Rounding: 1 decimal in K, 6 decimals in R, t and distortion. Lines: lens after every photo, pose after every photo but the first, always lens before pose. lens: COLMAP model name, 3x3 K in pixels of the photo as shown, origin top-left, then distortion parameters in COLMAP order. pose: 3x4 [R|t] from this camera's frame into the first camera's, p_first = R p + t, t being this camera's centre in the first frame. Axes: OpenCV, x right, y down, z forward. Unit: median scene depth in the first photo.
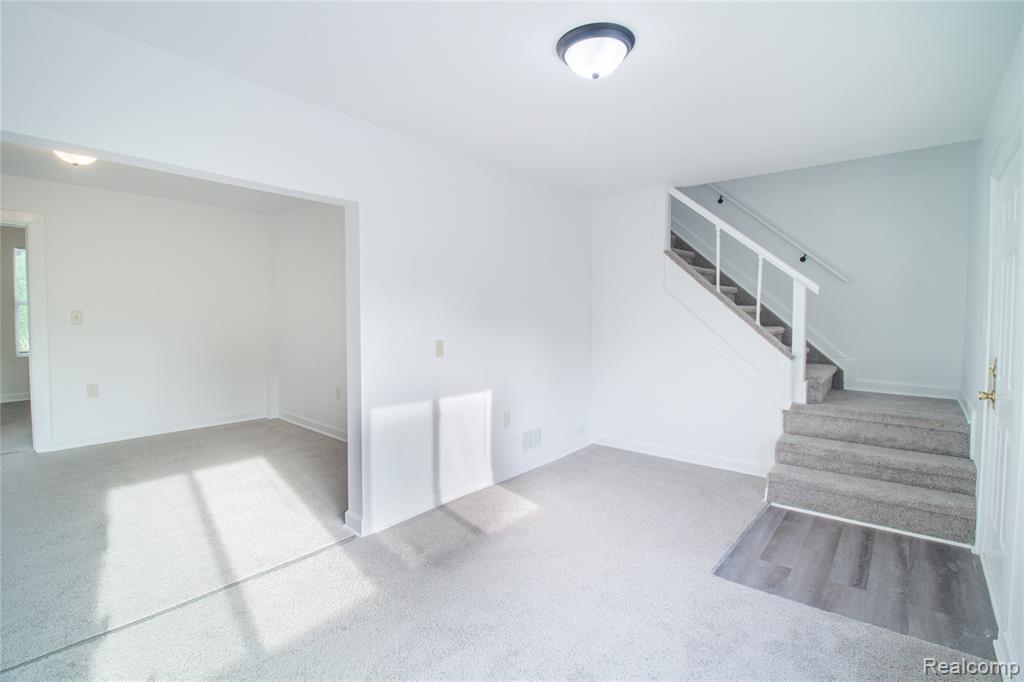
lens RADIAL K [[472.5, 0, 506.6], [0, 472.5, 326.6], [0, 0, 1]] dist [-0.000929, -0.012992]
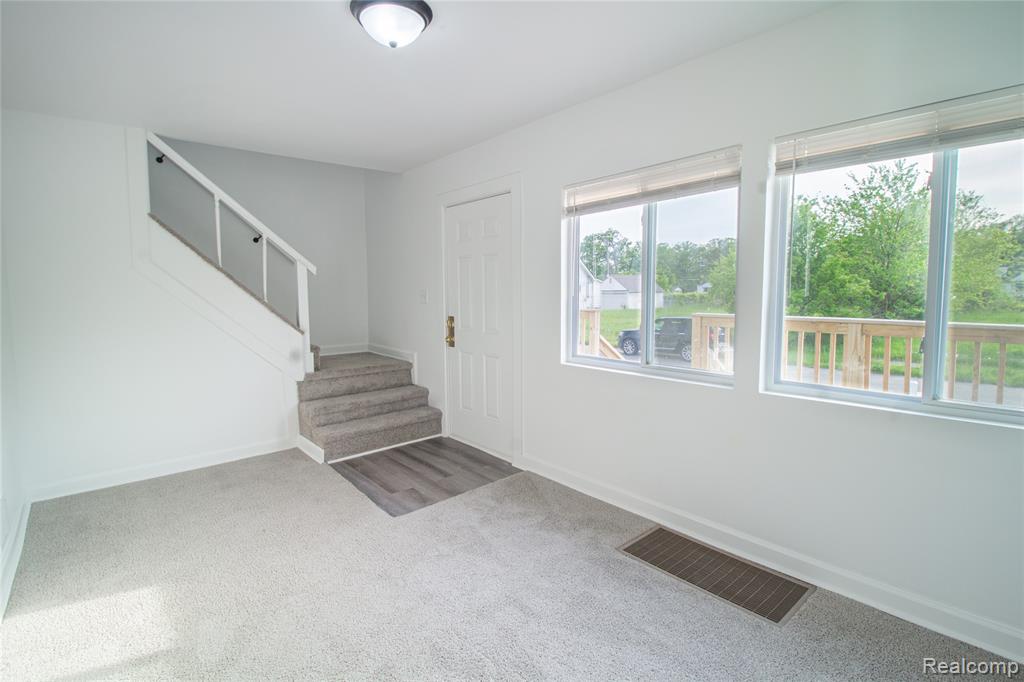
lens RADIAL K [[494.9, 0, 510.4], [0, 494.9, 326.9], [0, 0, 1]] dist [0.002443, -0.013364]
pose [[0.155168, -0.080775, 0.984580, -0.580100], [0.040140, 0.996344, 0.075414, -0.018090], [-0.987072, 0.027819, 0.157843, 0.438765]]
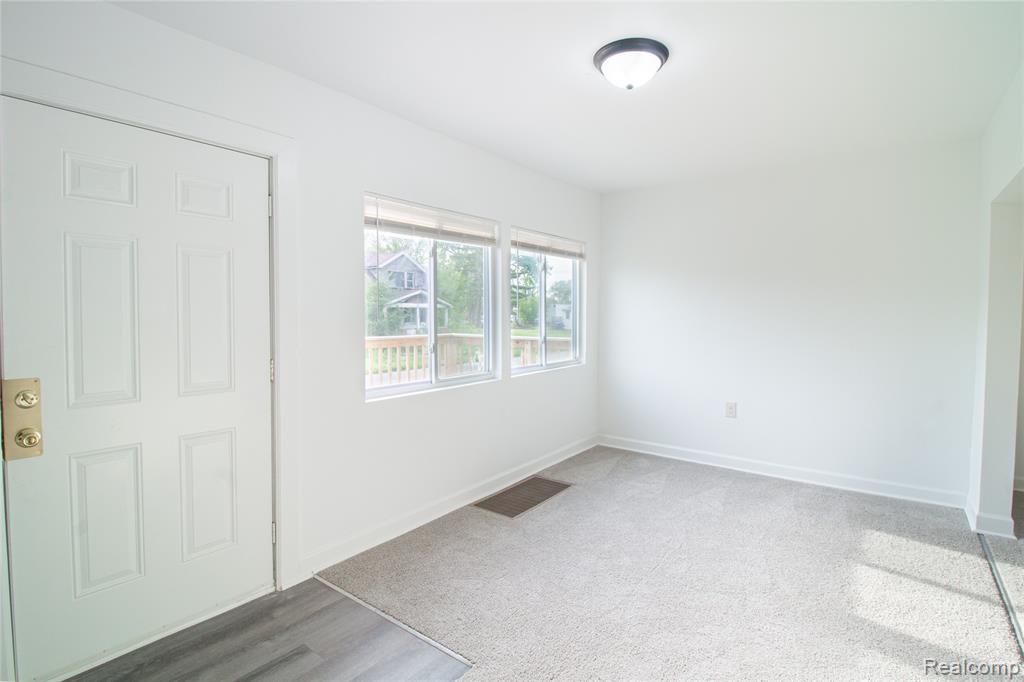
lens RADIAL K [[494.9, 0, 510.4], [0, 494.9, 326.9], [0, 0, 1]] dist [0.002443, -0.013364]
pose [[-0.997985, -0.003011, -0.063377, 0.365670], [-0.006313, 0.998629, 0.051972, -0.036566], [0.063133, 0.052268, -0.996635, 1.484027]]
